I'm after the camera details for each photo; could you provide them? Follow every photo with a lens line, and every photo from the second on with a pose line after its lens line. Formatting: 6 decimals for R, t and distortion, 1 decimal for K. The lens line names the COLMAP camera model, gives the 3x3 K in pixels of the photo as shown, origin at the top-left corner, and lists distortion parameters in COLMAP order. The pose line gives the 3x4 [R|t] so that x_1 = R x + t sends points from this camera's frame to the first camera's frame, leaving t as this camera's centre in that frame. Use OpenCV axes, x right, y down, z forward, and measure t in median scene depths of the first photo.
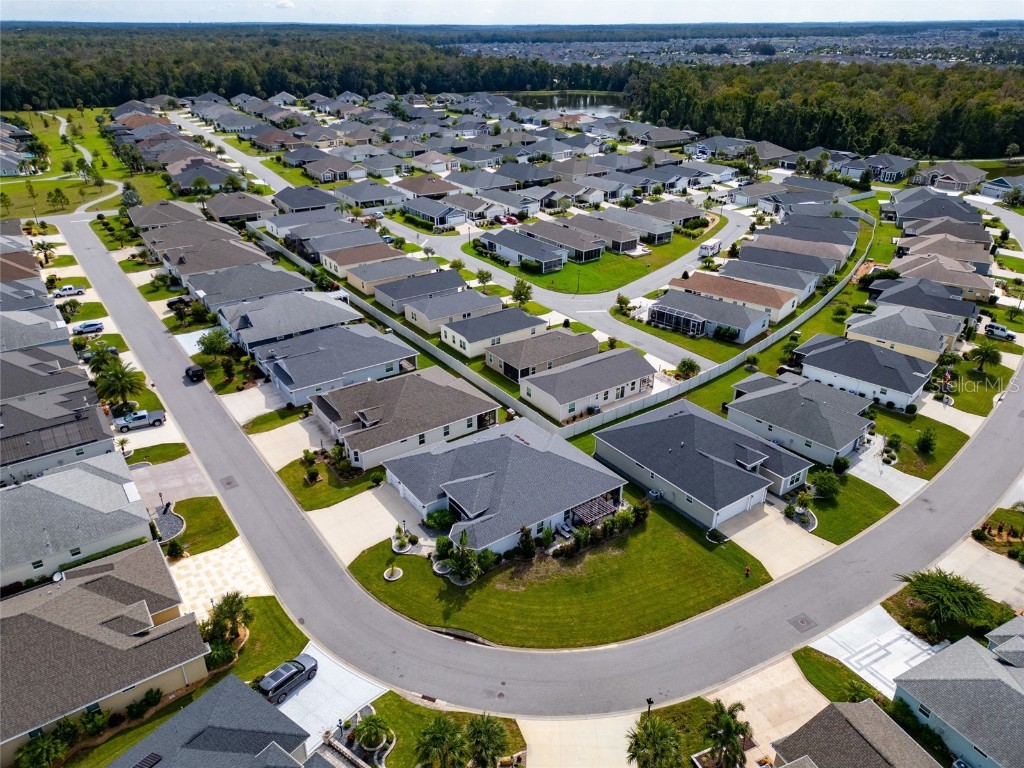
lens RADIAL K [[715.9, 0, 512.0], [0, 715.9, 384.0], [0, 0, 1]] dist [0.074264, -0.069529]
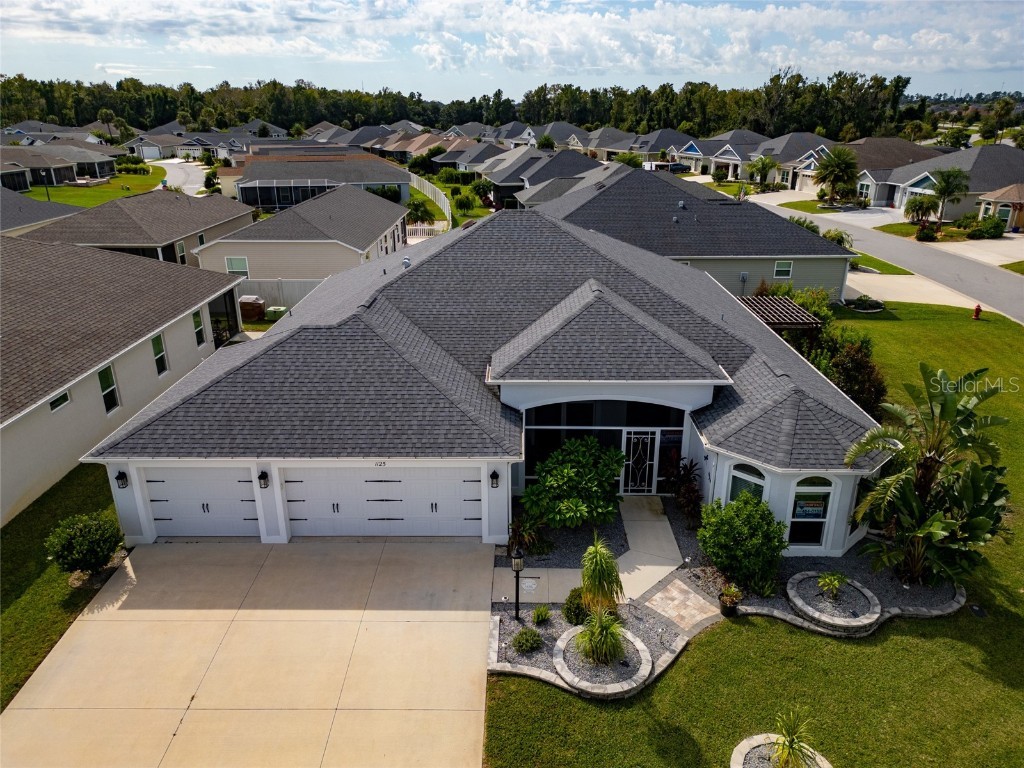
lens RADIAL K [[719.9, 0, 512.0], [0, 719.9, 384.0], [0, 0, 1]] dist [0.028364, -0.005032]
pose [[0.588910, -0.293311, 0.753096, -0.278482], [0.362825, 0.928592, 0.077939, 0.126022], [-0.722180, 0.227343, 0.653278, 0.828993]]
